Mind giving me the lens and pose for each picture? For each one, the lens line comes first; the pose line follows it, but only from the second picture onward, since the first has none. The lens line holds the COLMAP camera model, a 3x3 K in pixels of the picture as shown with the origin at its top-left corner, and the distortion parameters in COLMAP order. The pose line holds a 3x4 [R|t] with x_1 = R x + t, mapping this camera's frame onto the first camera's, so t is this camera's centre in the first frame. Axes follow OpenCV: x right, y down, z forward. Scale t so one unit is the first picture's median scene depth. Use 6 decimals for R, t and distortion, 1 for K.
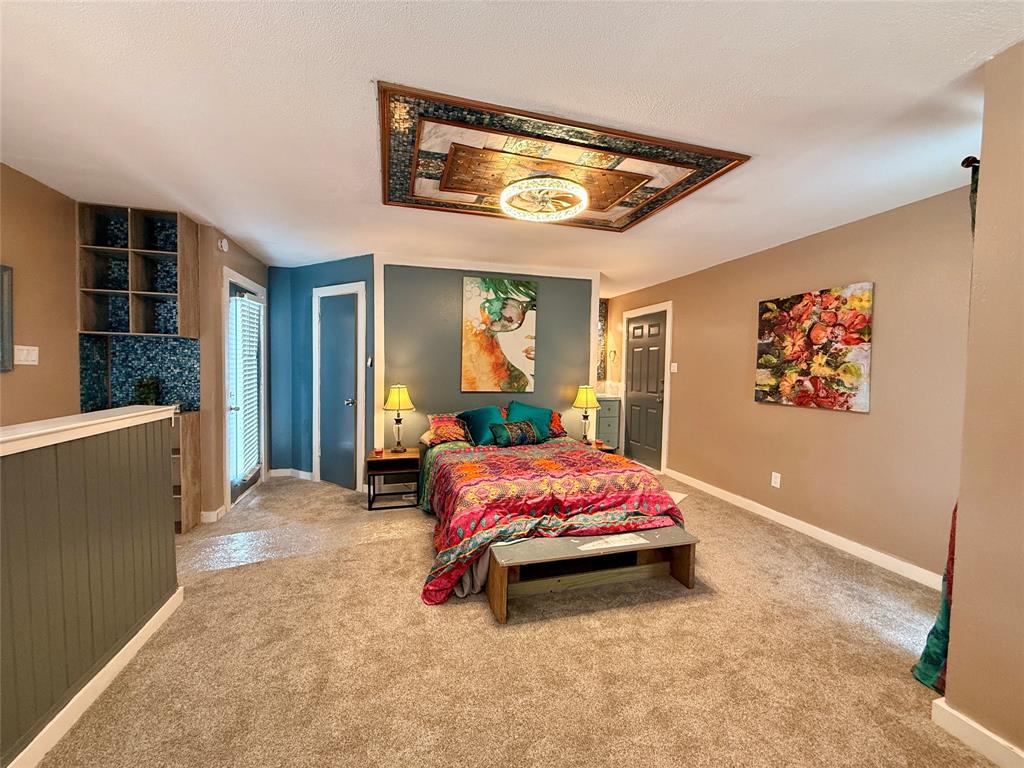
lens RADIAL K [[407.6, 0, 509.5], [0, 407.6, 383.8], [0, 0, 1]] dist [0.000502, 0.000215]
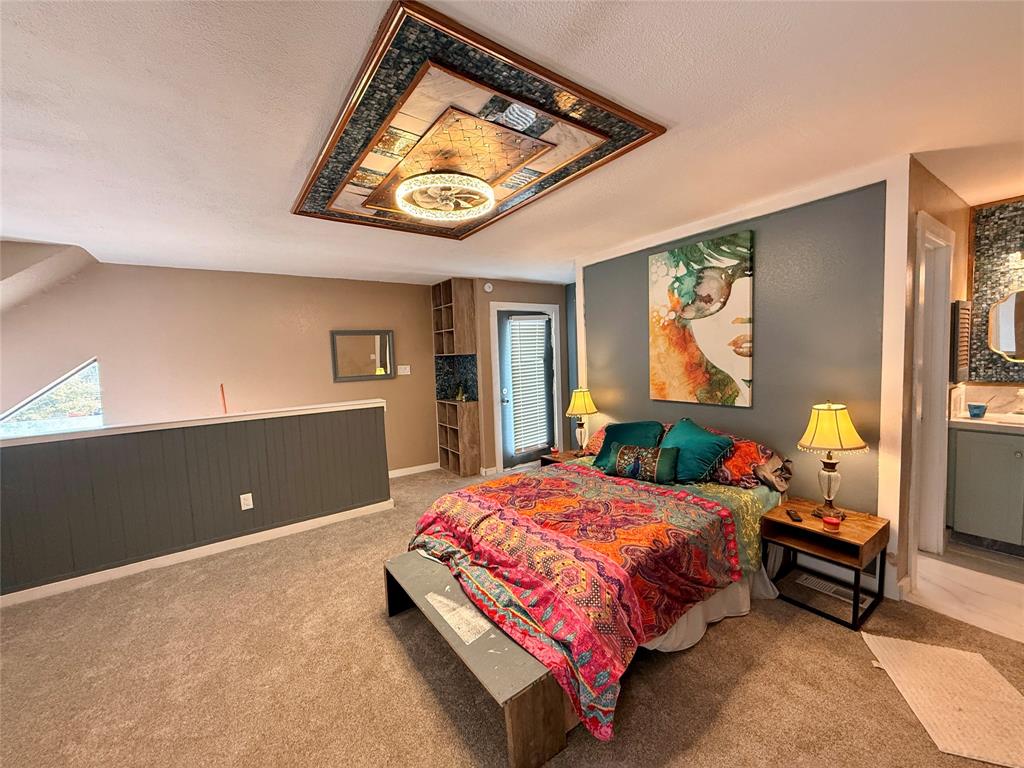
lens RADIAL K [[407.6, 0, 509.0], [0, 407.6, 385.6], [0, 0, 1]] dist [0.000502, 0.000215]
pose [[0.334102, 0.038388, -0.941755, 1.493446], [0.003874, 0.999106, 0.042100, -0.117601], [0.942529, -0.017714, 0.333655, 1.258072]]
